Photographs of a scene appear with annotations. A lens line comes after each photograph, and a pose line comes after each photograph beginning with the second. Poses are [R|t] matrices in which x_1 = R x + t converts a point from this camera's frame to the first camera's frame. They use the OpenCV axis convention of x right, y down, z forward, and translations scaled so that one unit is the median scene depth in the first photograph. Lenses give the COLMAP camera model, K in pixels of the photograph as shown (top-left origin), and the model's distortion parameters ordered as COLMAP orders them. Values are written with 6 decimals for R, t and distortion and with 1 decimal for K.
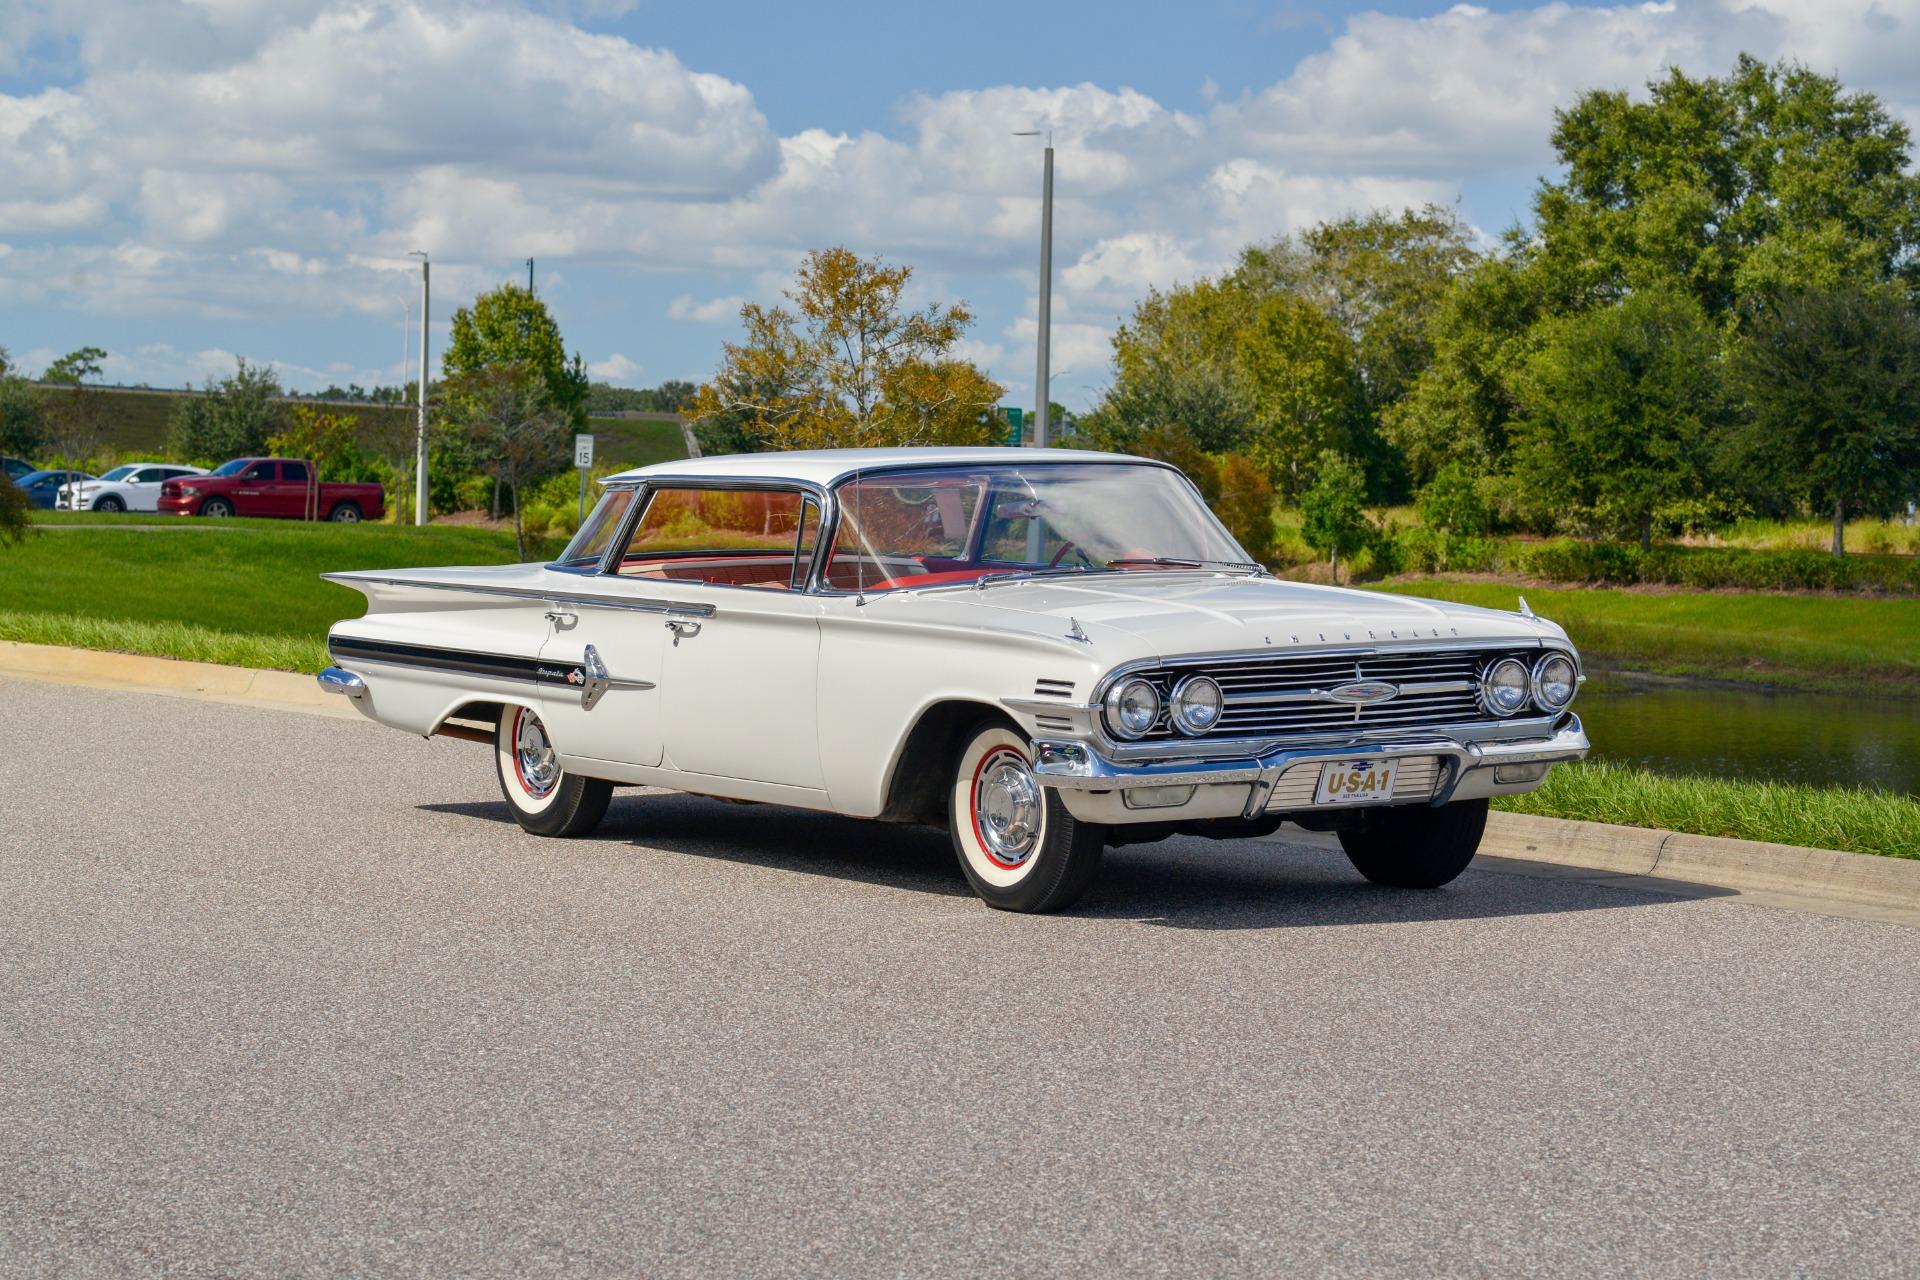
lens RADIAL K [[4681.4, 0, 963.7], [0, 4681.4, 647.5], [0, 0, 1]] dist [0.044317, 0.633136]
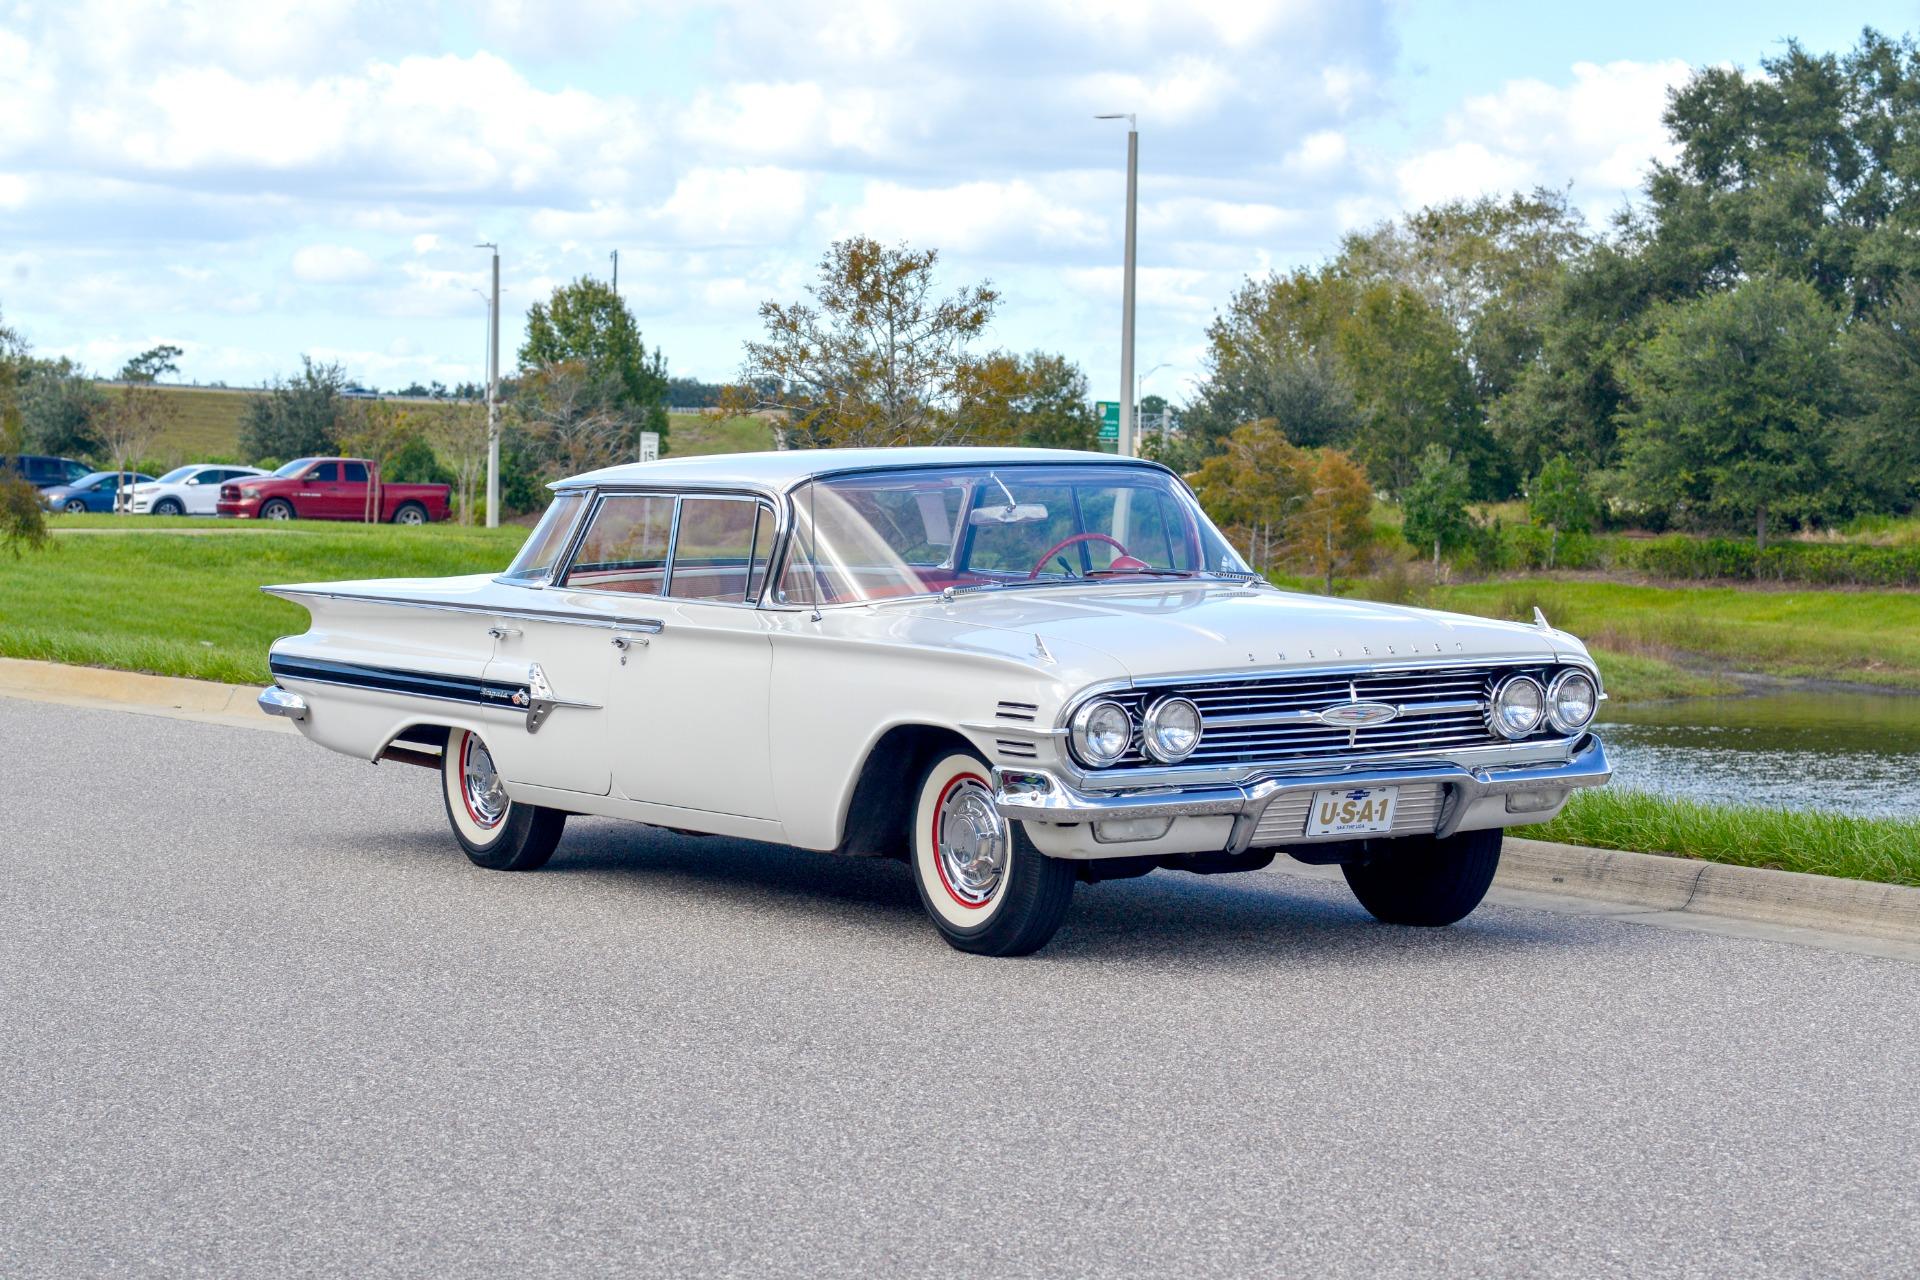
lens RADIAL K [[4812.9, 0, 931.7], [0, 4812.9, 715.5], [0, 0, 1]] dist [0.057388, 0.505691]
pose [[0.999593, -0.003829, -0.028258, 0.023323], [0.004218, 0.999897, 0.013719, -0.002728], [0.028203, -0.013833, 0.999507, 0.048043]]
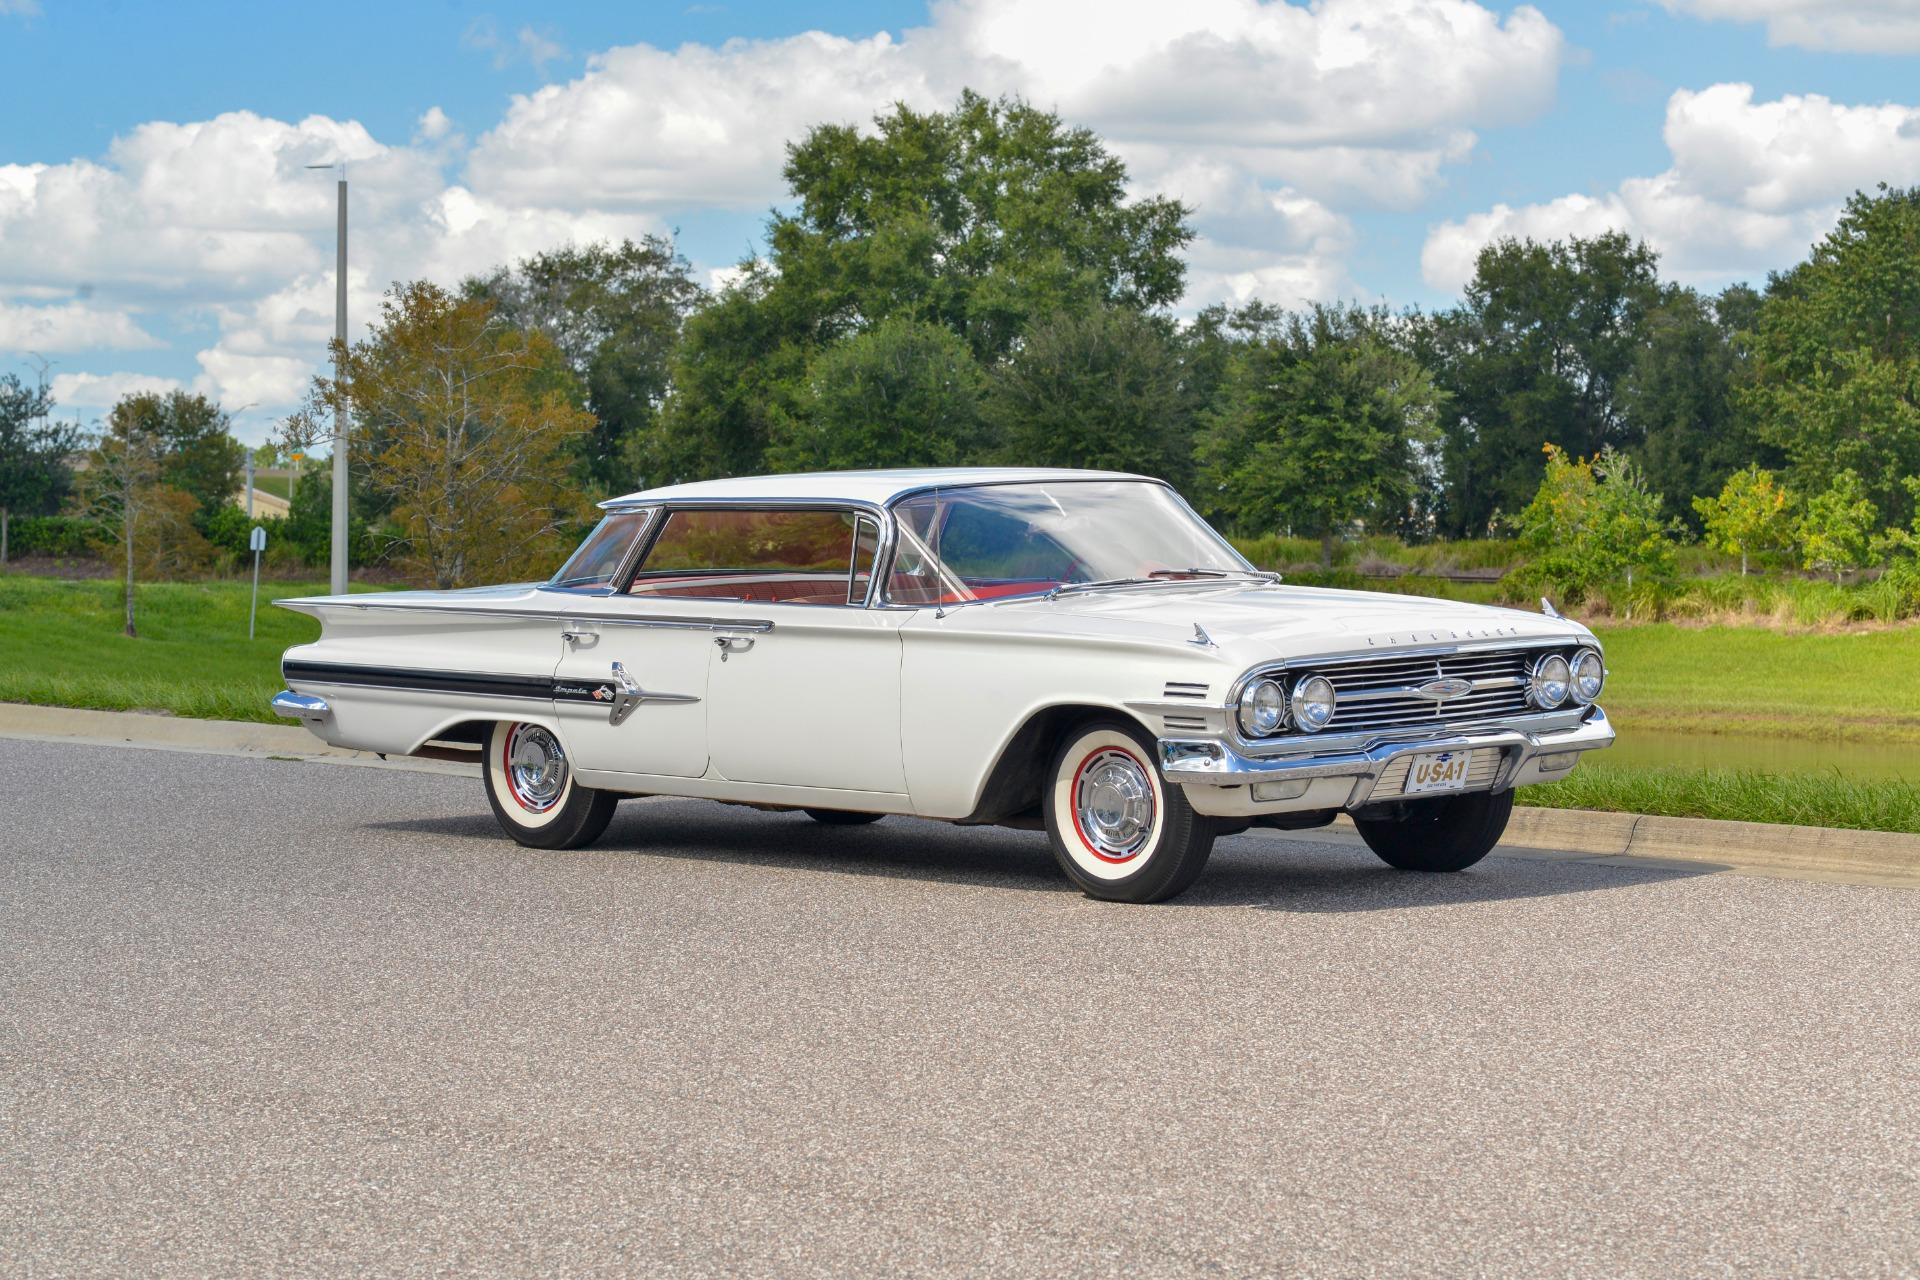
lens RADIAL K [[4632.2, 0, 960.0], [0, 4632.2, 640.0], [0, 0, 1]] dist [0.038869, 0.384610]
pose [[0.983376, -0.019489, 0.180532, -0.175651], [0.020800, 0.999769, -0.005372, 0.001474], [-0.180386, 0.009038, 0.983554, -0.021332]]
